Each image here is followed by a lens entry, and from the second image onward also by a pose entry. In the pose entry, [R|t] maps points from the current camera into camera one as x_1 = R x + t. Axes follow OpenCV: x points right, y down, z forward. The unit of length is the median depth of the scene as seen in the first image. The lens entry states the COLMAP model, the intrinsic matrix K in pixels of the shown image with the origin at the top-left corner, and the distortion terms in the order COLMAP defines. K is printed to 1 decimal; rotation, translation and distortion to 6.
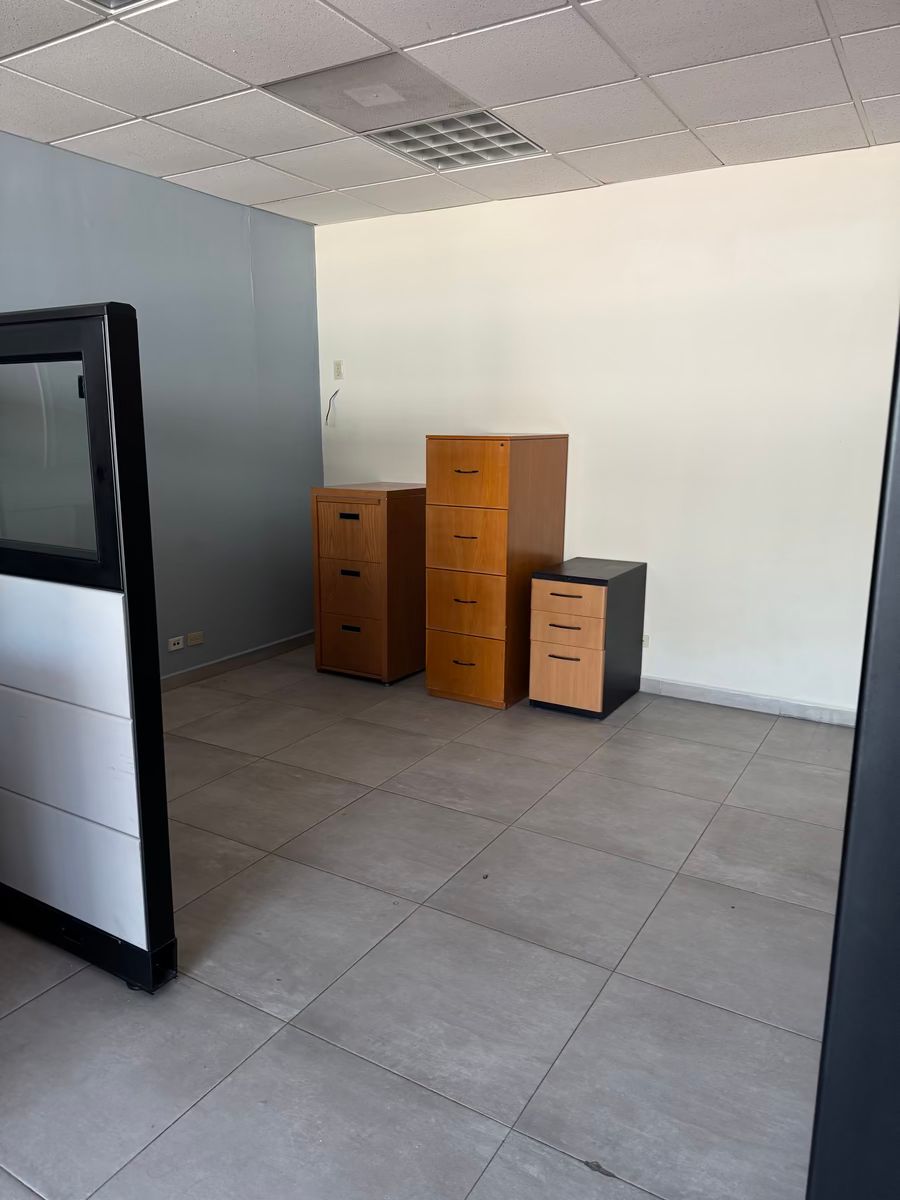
lens RADIAL K [[850.2, 0, 447.8], [0, 850.2, 600.6], [0, 0, 1]] dist [0.038133, -0.048339]
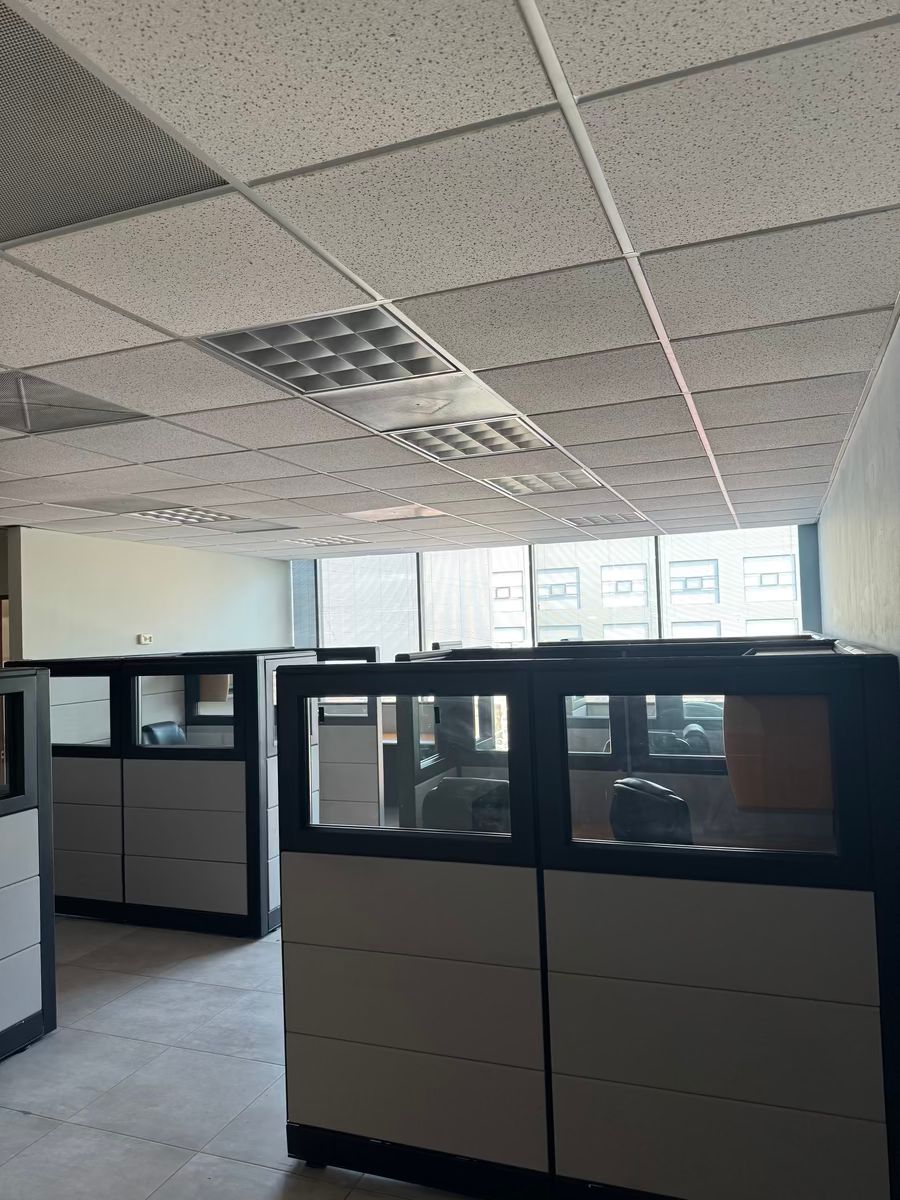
lens RADIAL K [[850.2, 0, 451.6], [0, 850.2, 600.3], [0, 0, 1]] dist [0.038133, -0.048339]
pose [[-0.985264, 0.017005, -0.170190, -0.366777], [-0.011541, 0.986168, 0.165348, -0.637628], [0.170648, 0.164875, -0.971440, 2.252428]]
